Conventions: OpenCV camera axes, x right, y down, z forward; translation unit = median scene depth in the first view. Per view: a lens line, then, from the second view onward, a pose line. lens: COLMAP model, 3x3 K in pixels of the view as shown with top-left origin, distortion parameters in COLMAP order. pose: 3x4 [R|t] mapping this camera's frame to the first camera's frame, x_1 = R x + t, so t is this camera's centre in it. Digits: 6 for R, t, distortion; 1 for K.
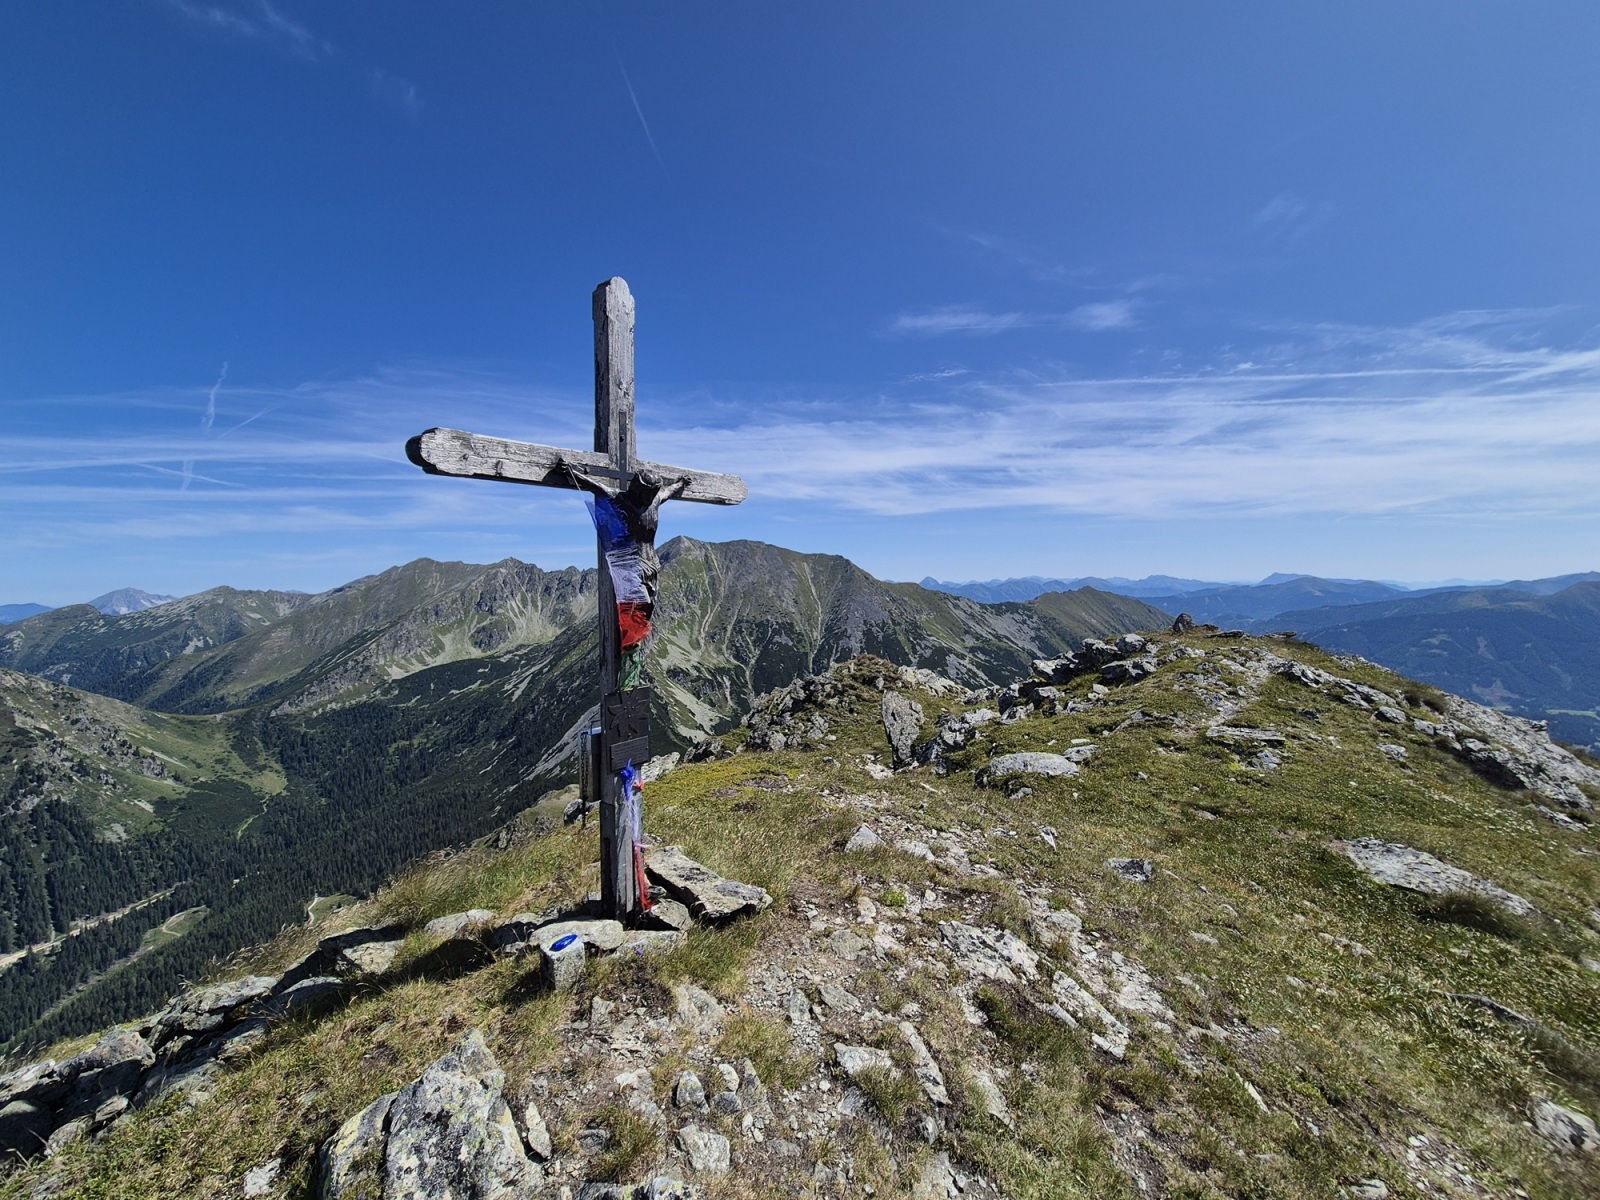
lens RADIAL K [[655.0, 0, 802.0], [0, 655.0, 593.6], [0, 0, 1]] dist [-0.004323, -0.003257]
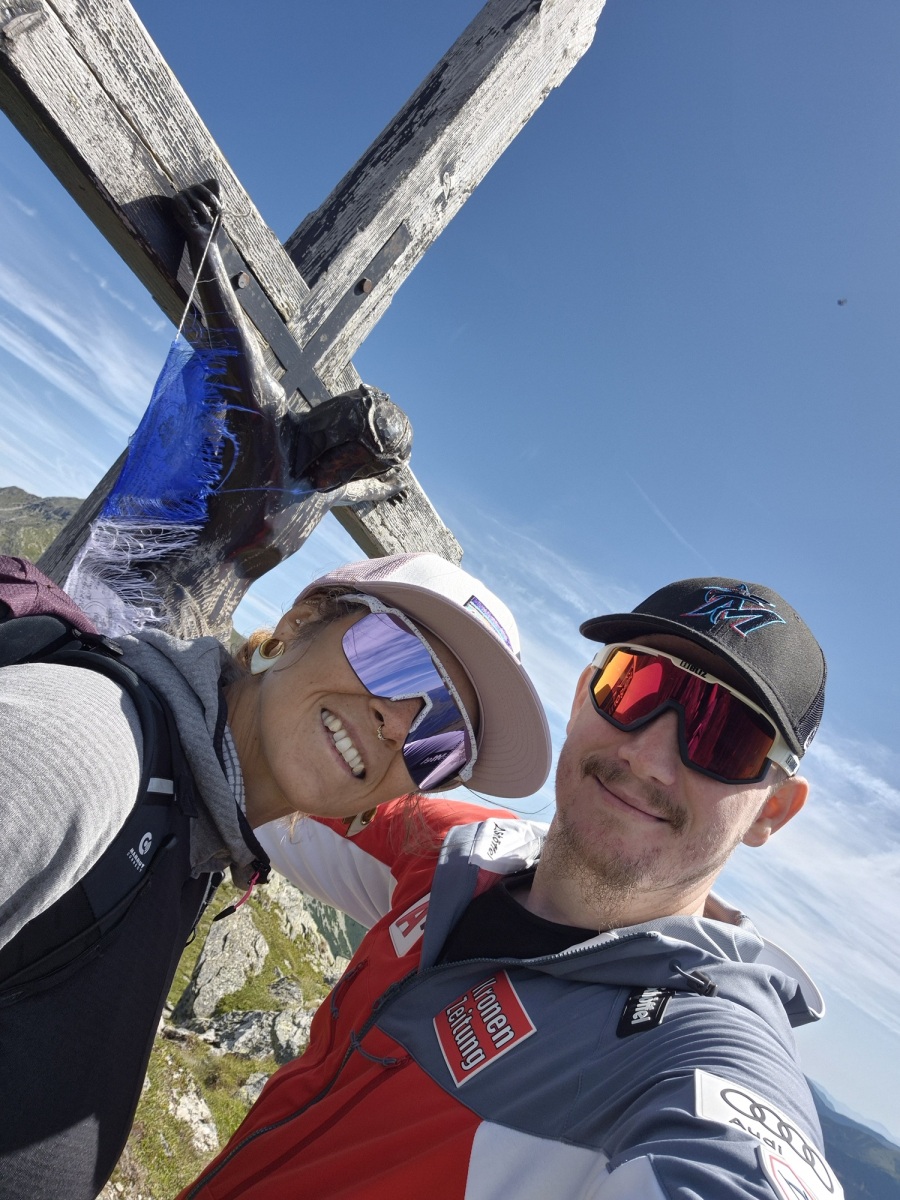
lens RADIAL K [[903.3, 0, 440.2], [0, 903.3, 606.9], [0, 0, 1]] dist [-0.010981, -0.009021]
pose [[0.791739, 0.587053, 0.168871, -0.224486], [-0.551944, 0.805951, -0.214010, -0.024015], [-0.261736, 0.076233, 0.962124, 0.551431]]
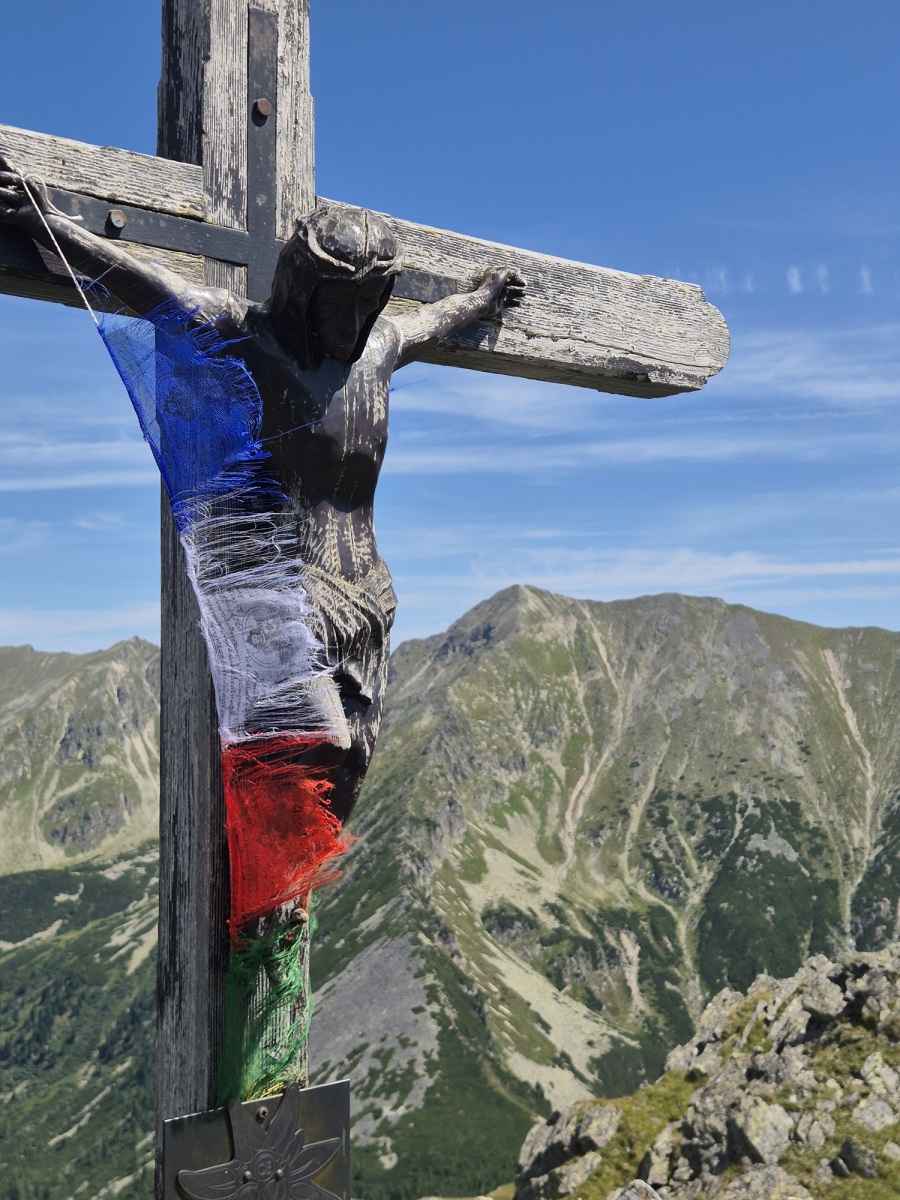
lens RADIAL K [[1558.7, 0, 448.9], [0, 1558.7, 597.9], [0, 0, 1]] dist [0.052456, 0.000000]
pose [[0.973931, -0.006895, -0.226738, -0.061088], [-0.011763, 0.996658, -0.080832, 0.005770], [0.226538, 0.081392, 0.970596, 0.427798]]
